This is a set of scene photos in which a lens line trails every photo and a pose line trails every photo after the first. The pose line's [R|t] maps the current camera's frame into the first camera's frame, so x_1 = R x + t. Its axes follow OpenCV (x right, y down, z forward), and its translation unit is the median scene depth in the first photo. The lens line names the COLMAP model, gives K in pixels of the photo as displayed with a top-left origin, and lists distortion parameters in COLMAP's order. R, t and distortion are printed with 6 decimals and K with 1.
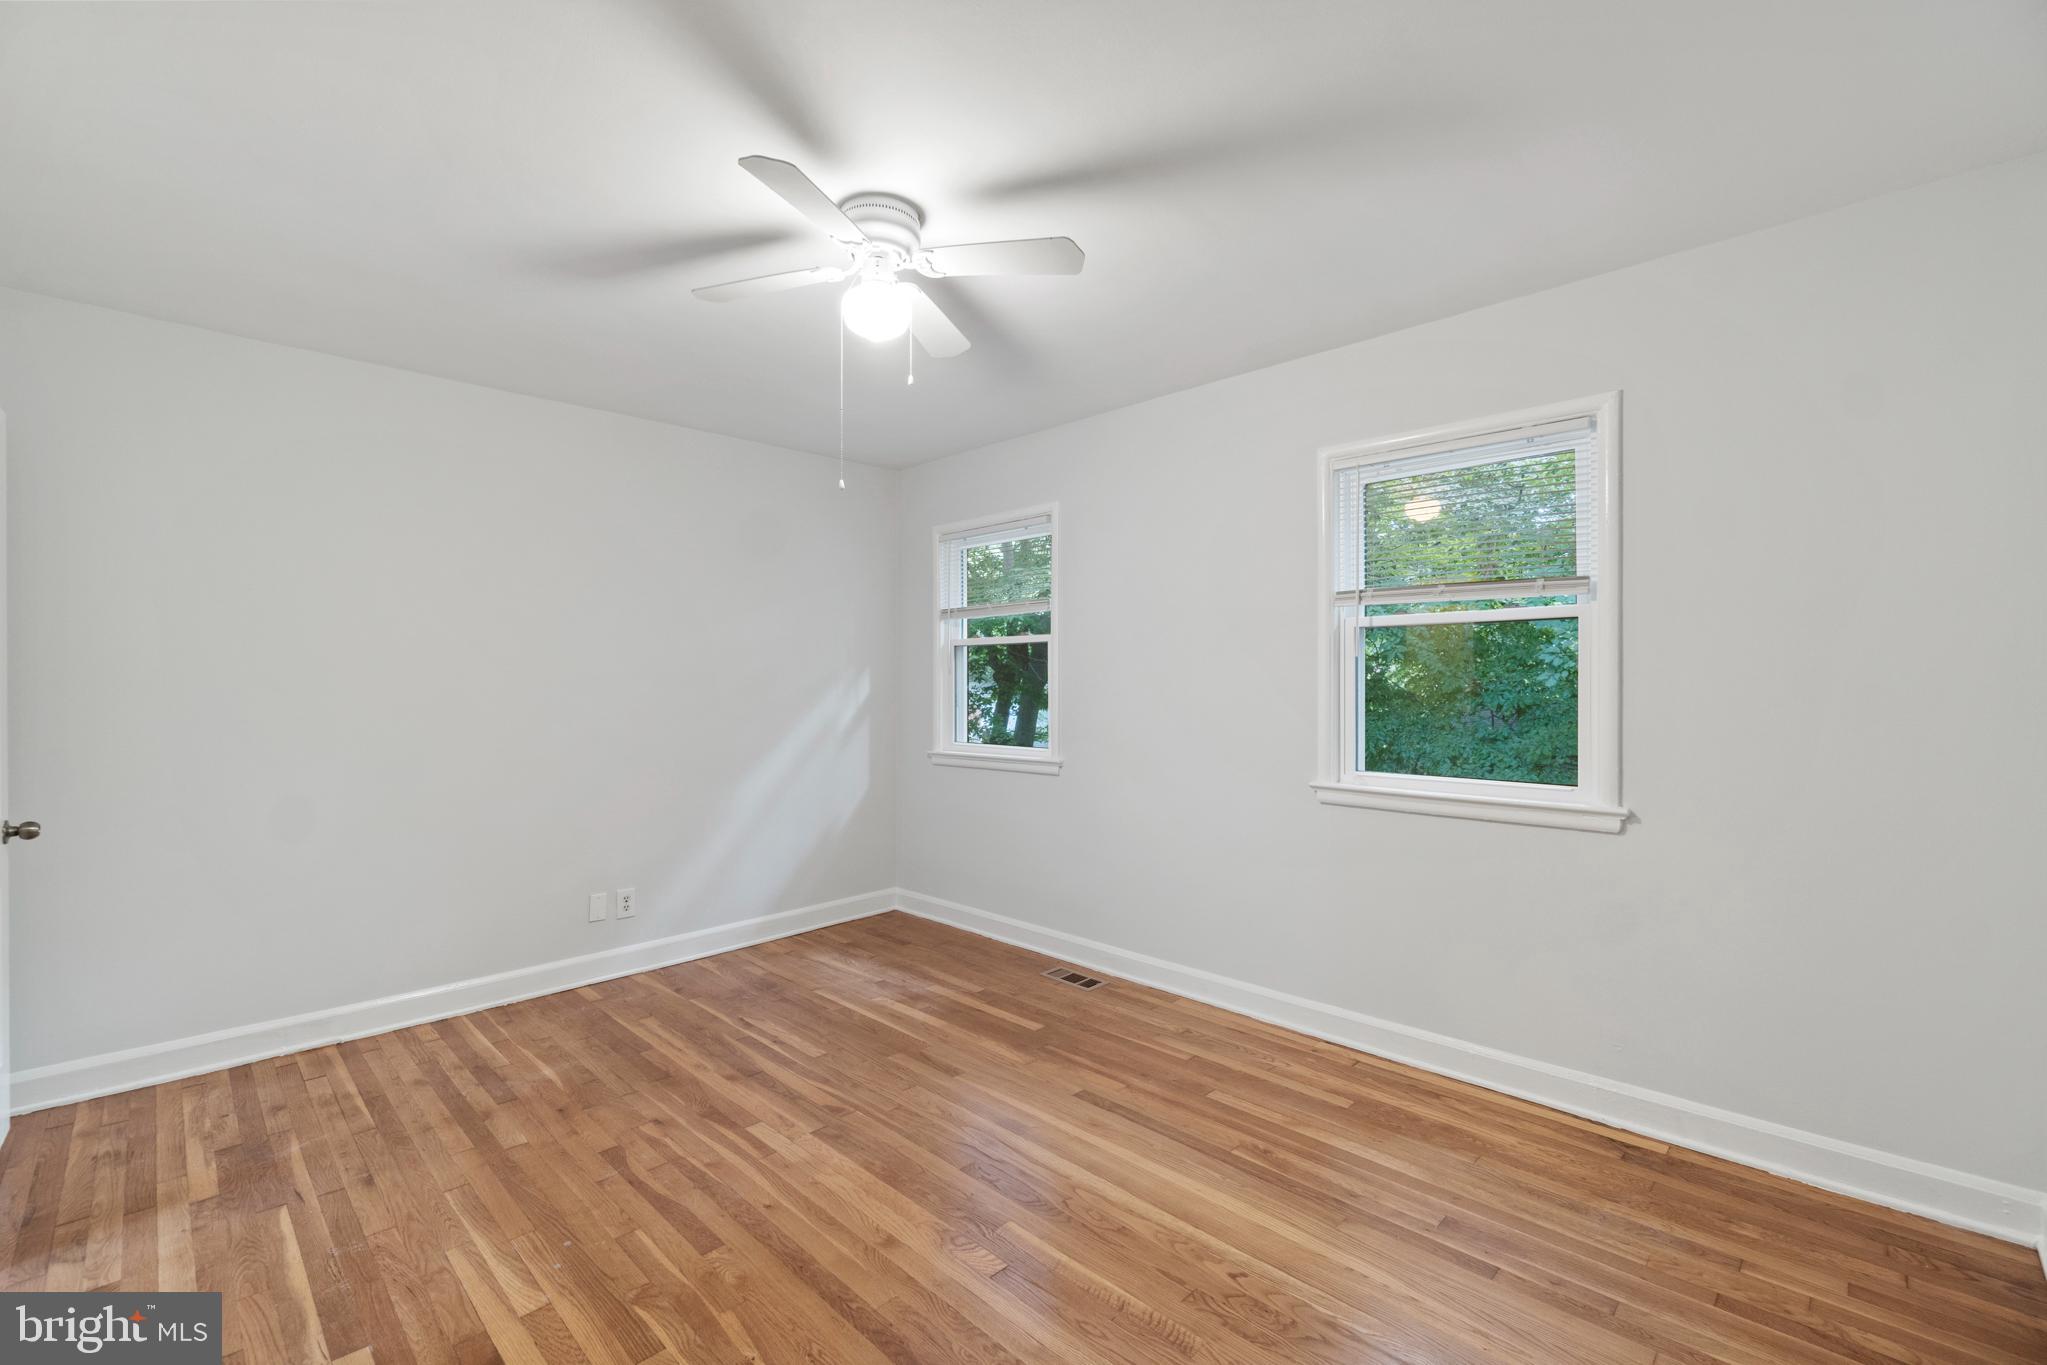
lens RADIAL K [[884.0, 0, 1020.5], [0, 884.0, 681.0], [0, 0, 1]] dist [0.000544, 0.000126]
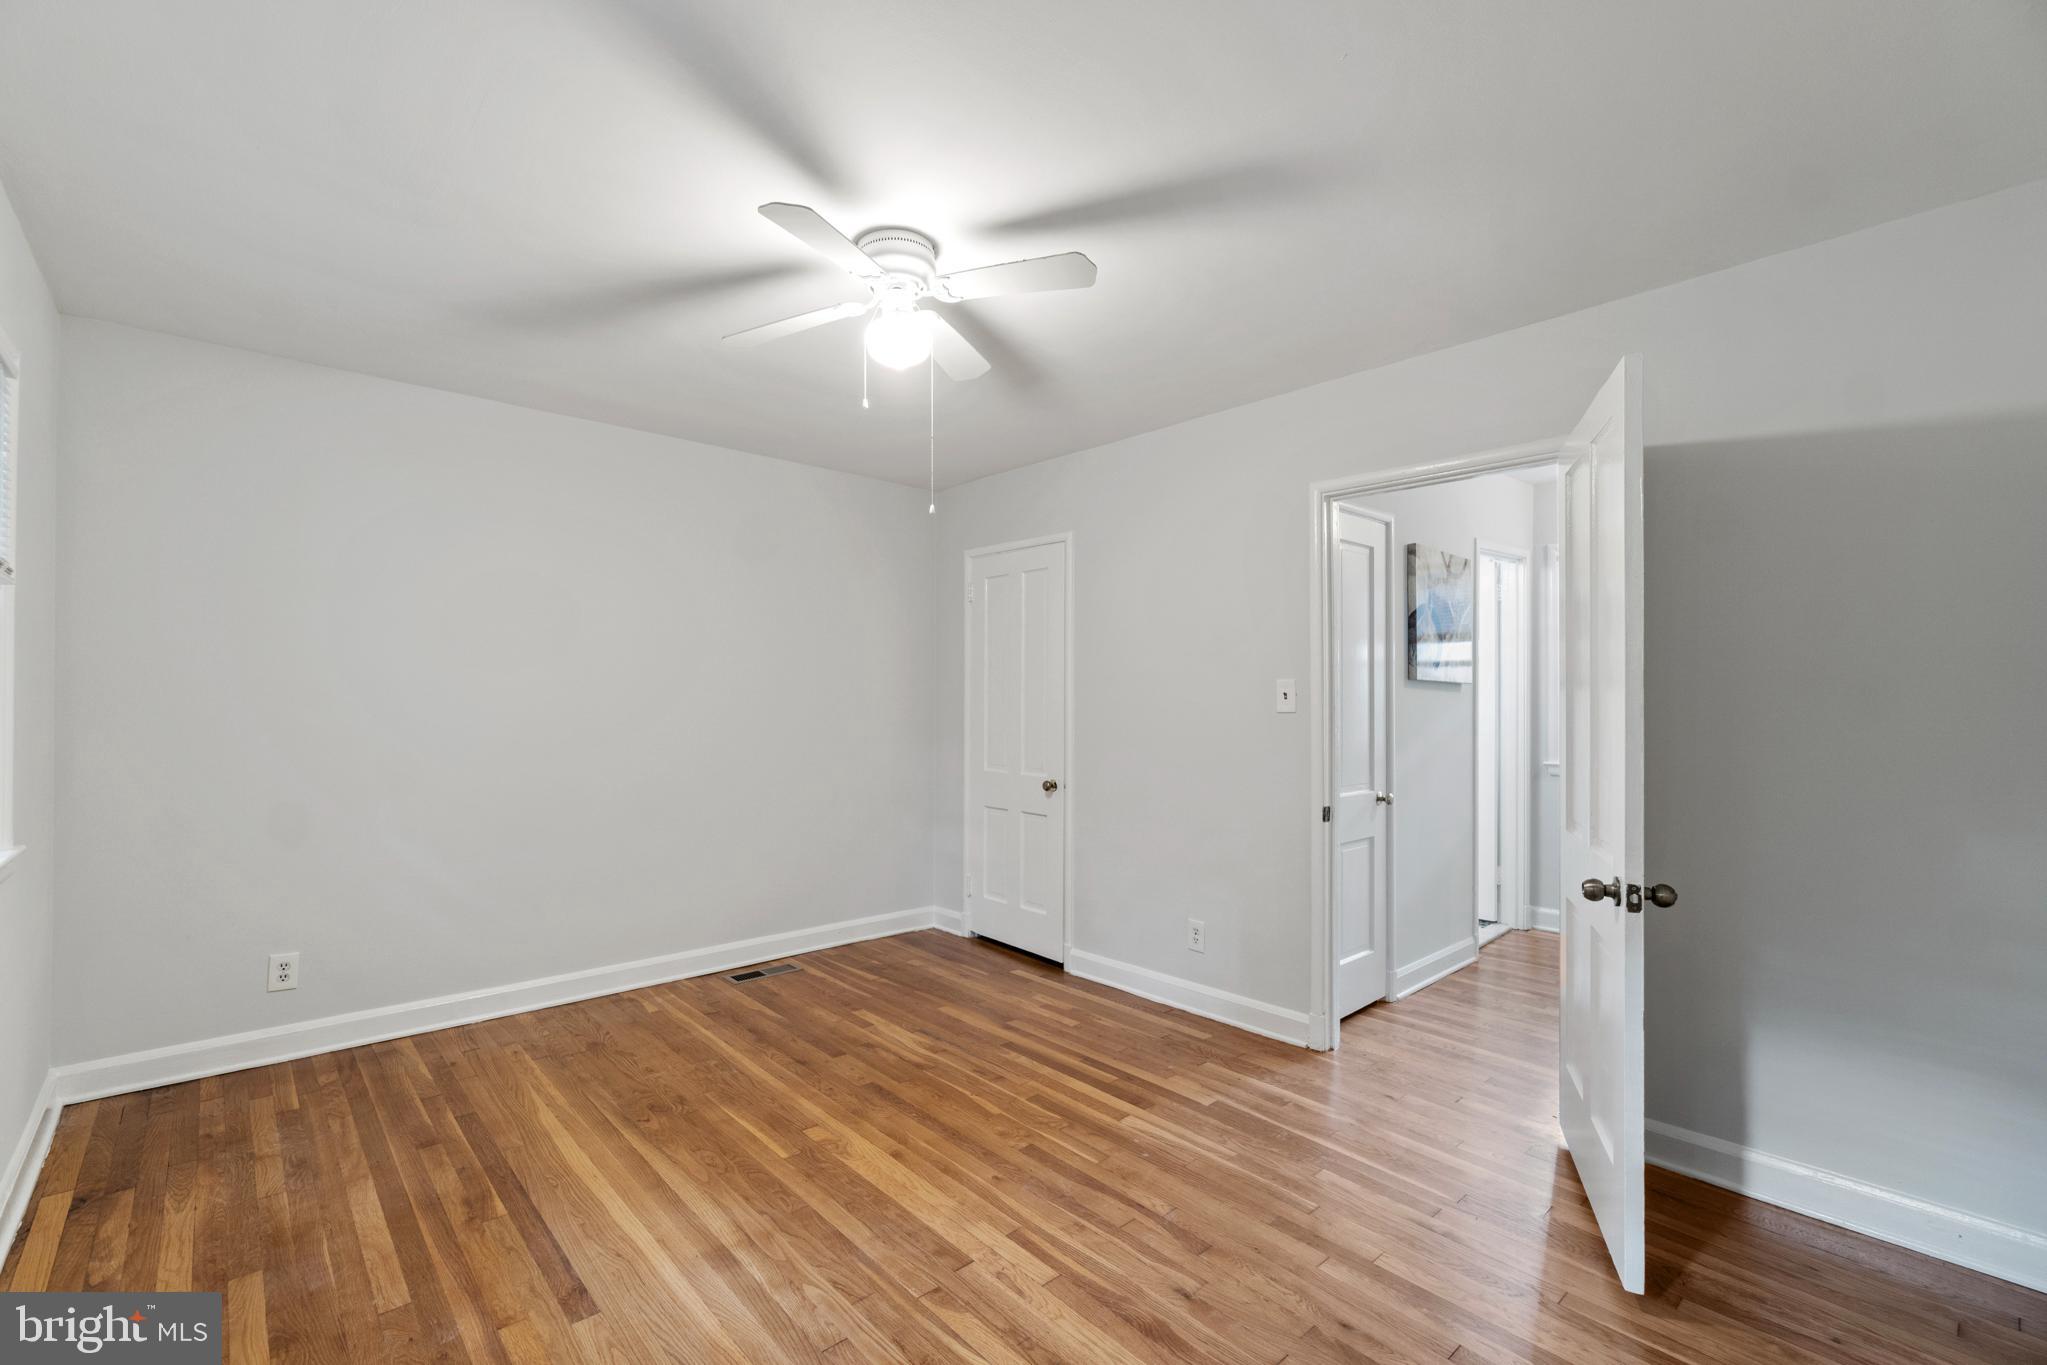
lens RADIAL K [[884.0, 0, 1025.6], [0, 884.0, 689.1], [0, 0, 1]] dist [0.000544, 0.000126]
pose [[-0.998791, -0.004923, 0.048902, -0.356449], [-0.005304, 0.999957, -0.007652, -0.004496], [-0.048862, -0.007902, -0.998774, 1.995533]]
